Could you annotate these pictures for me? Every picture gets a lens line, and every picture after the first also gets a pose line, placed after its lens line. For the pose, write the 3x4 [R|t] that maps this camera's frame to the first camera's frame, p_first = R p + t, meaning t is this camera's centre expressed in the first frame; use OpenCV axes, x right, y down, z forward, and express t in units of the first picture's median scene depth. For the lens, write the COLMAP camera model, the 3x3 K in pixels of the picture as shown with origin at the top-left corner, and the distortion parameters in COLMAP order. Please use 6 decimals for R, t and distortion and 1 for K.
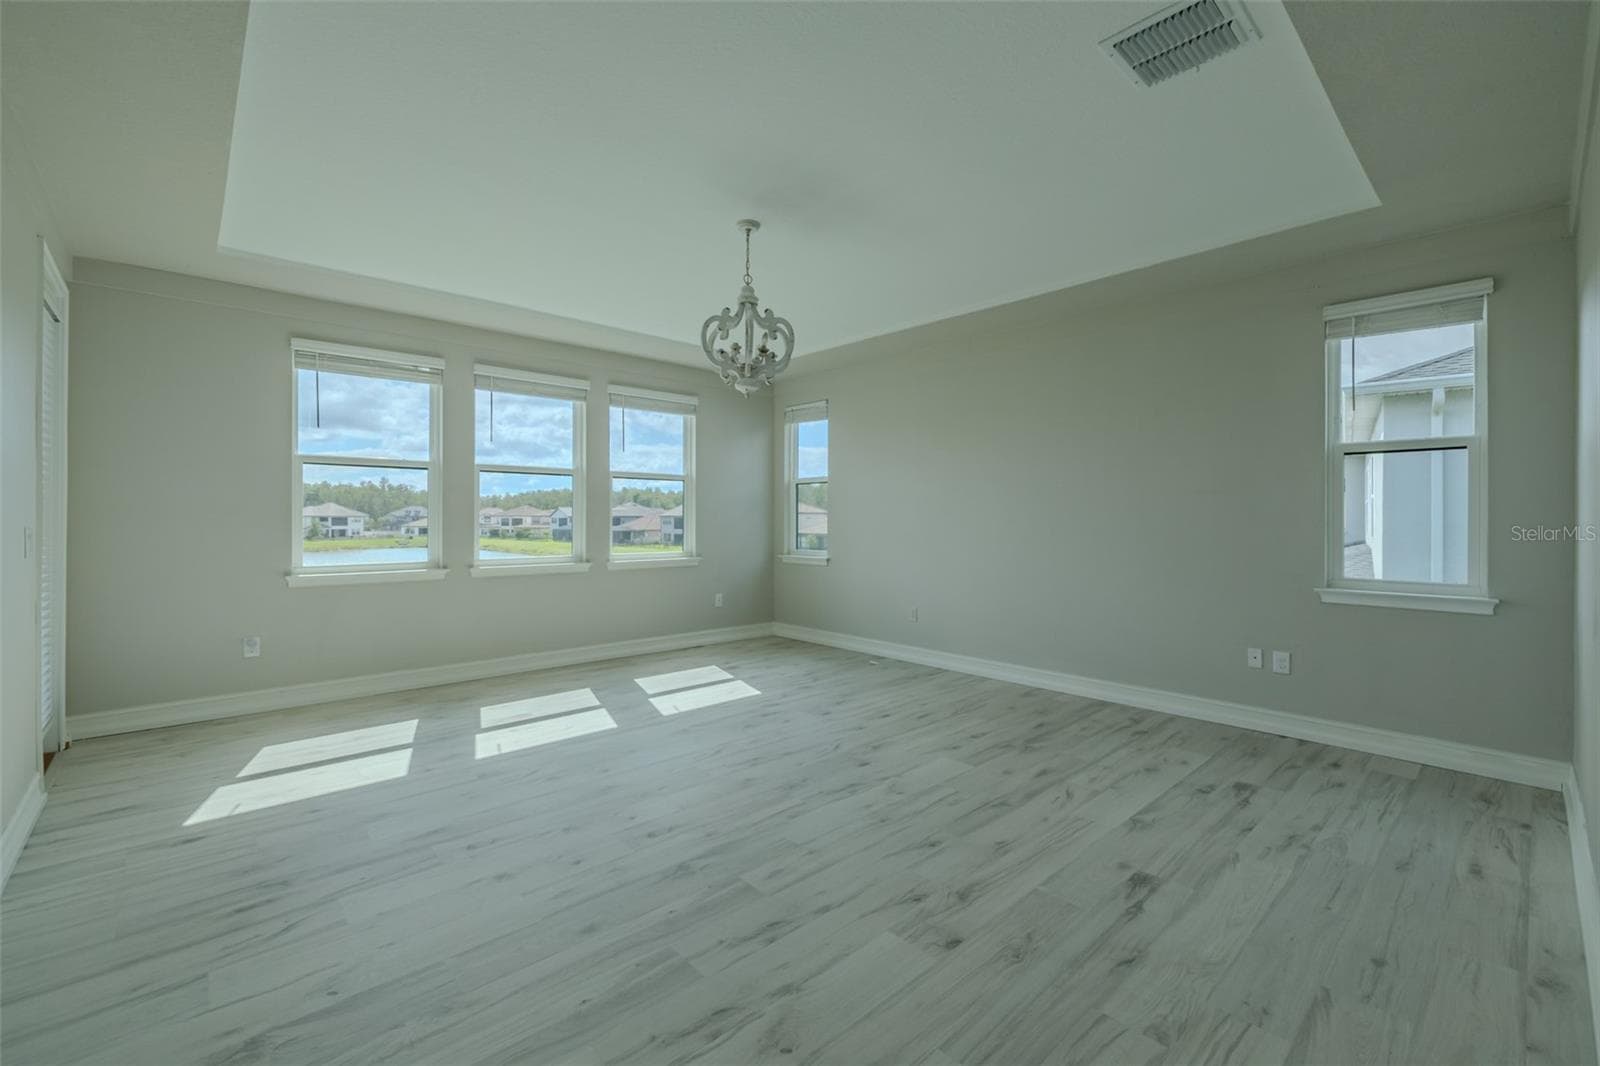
lens RADIAL K [[681.2, 0, 800.6], [0, 681.2, 522.5], [0, 0, 1]] dist [0.000405, 0.000436]
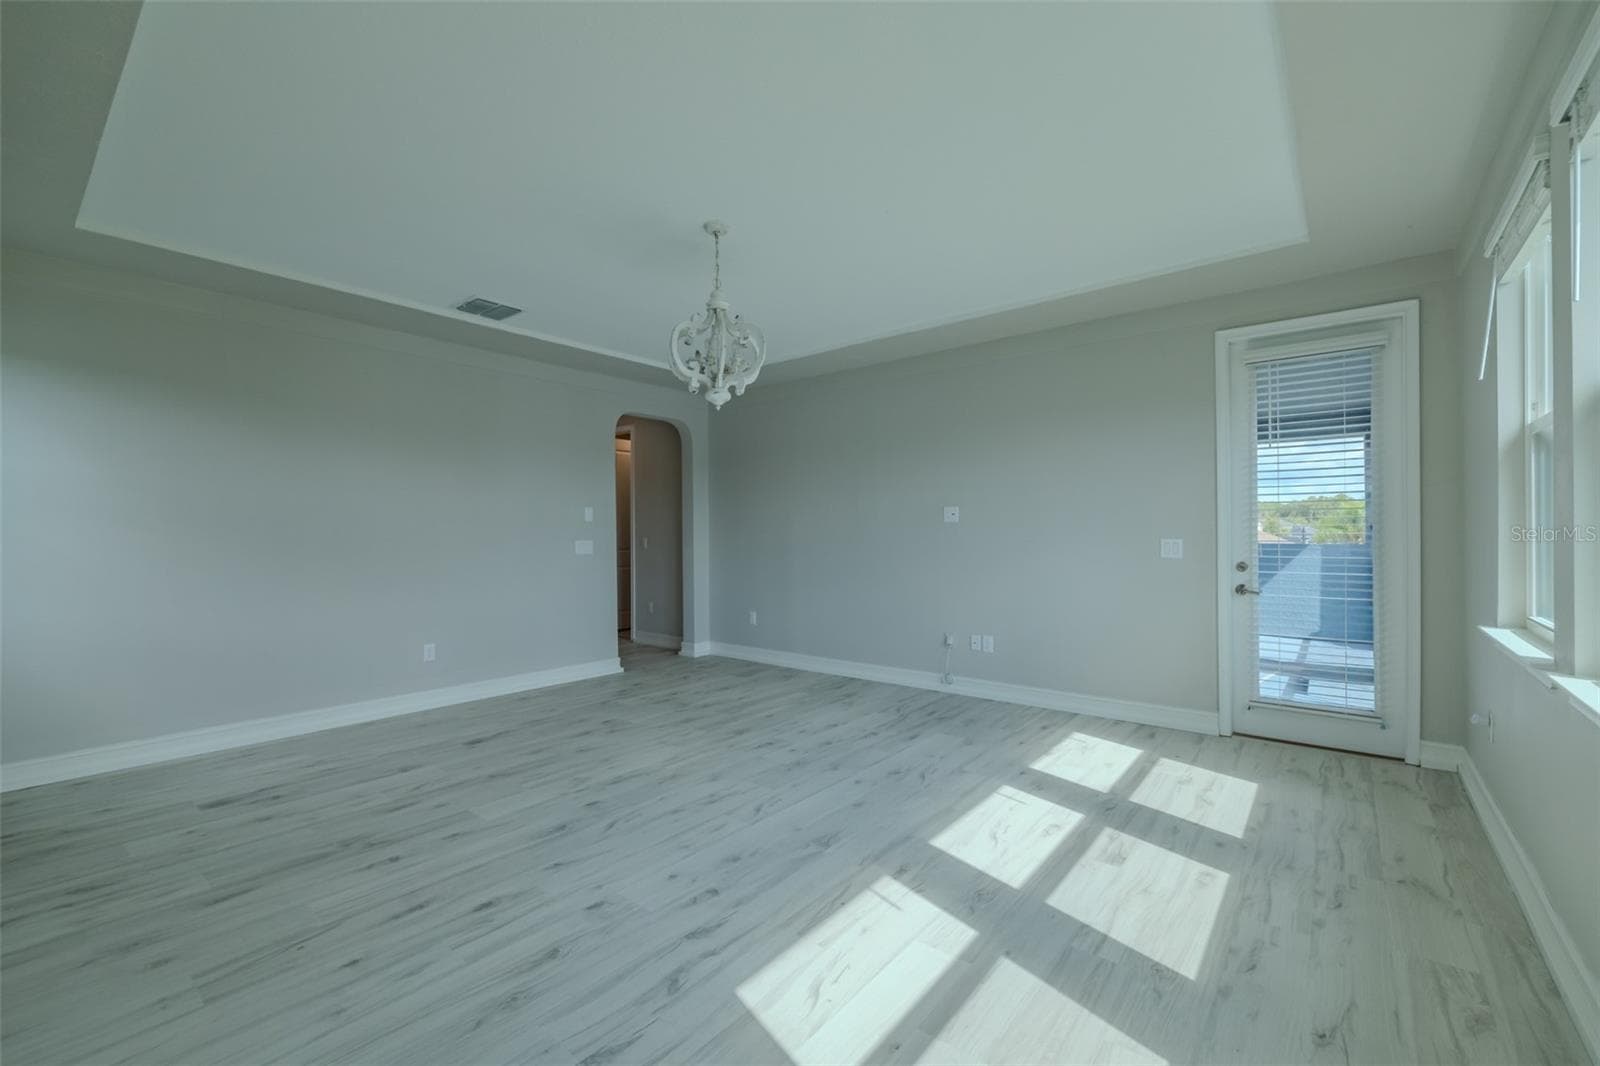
lens RADIAL K [[681.2, 0, 799.6], [0, 681.2, 531.3], [0, 0, 1]] dist [0.000405, 0.000436]
pose [[-0.990175, 0.004289, -0.139766, -0.064904], [0.003391, 0.999972, 0.006662, -0.020084], [0.139791, 0.006123, -0.990162, 2.188762]]
